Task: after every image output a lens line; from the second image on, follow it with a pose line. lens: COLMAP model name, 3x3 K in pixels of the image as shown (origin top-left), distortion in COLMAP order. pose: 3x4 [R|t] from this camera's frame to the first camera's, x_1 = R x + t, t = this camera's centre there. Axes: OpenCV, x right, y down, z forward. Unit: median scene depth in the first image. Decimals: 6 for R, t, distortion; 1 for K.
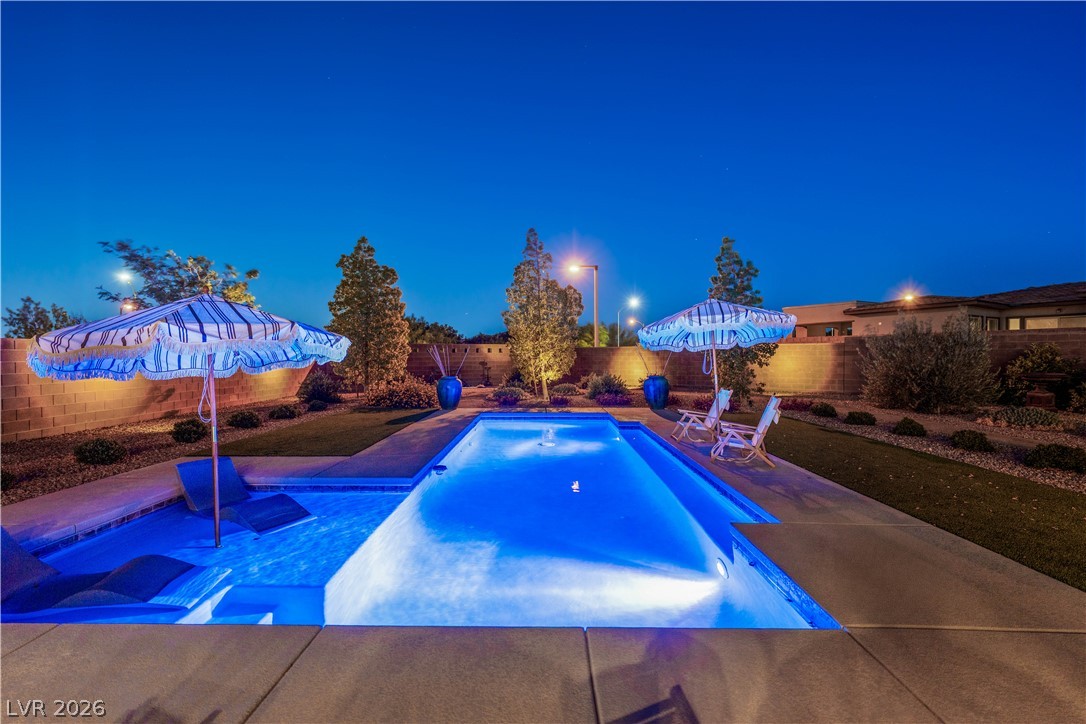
lens RADIAL K [[471.9, 0, 541.9], [0, 471.9, 359.2], [0, 0, 1]] dist [0.011585, 0.000443]
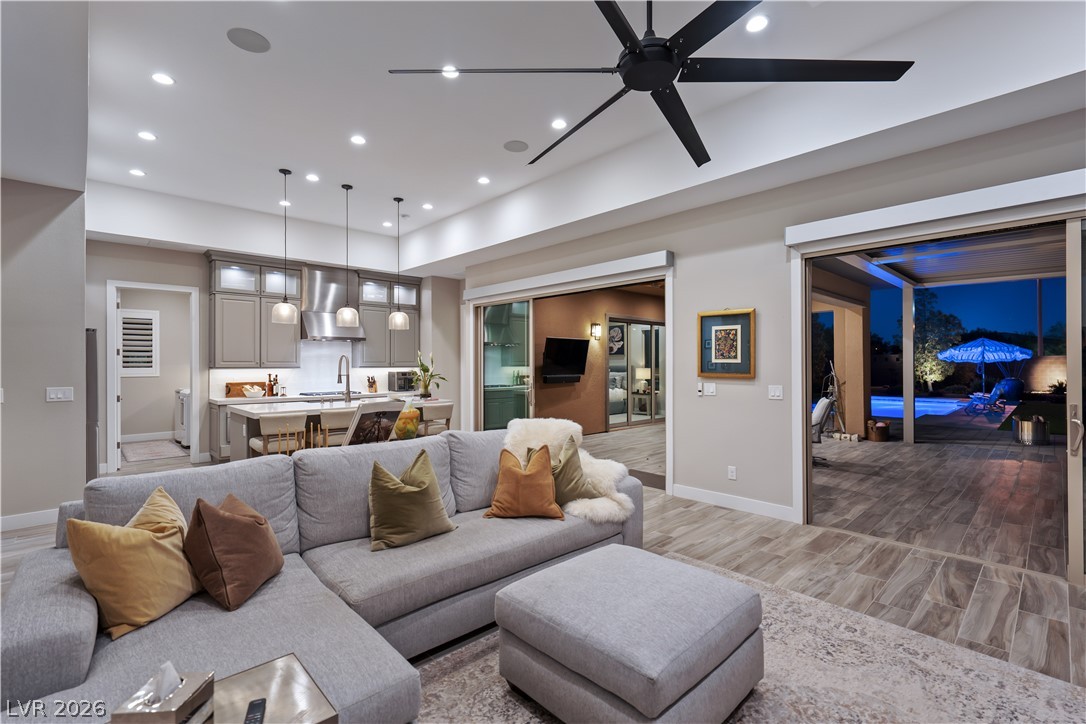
lens RADIAL K [[485.6, 0, 551.0], [0, 485.6, 362.1], [0, 0, 1]] dist [-0.000176, -0.001012]
pose [[0.695614, 0.001990, -0.718413, 0.274020], [-0.005562, 0.999981, -0.002616, -0.003214], [0.718394, 0.005815, 0.695612, -0.914262]]
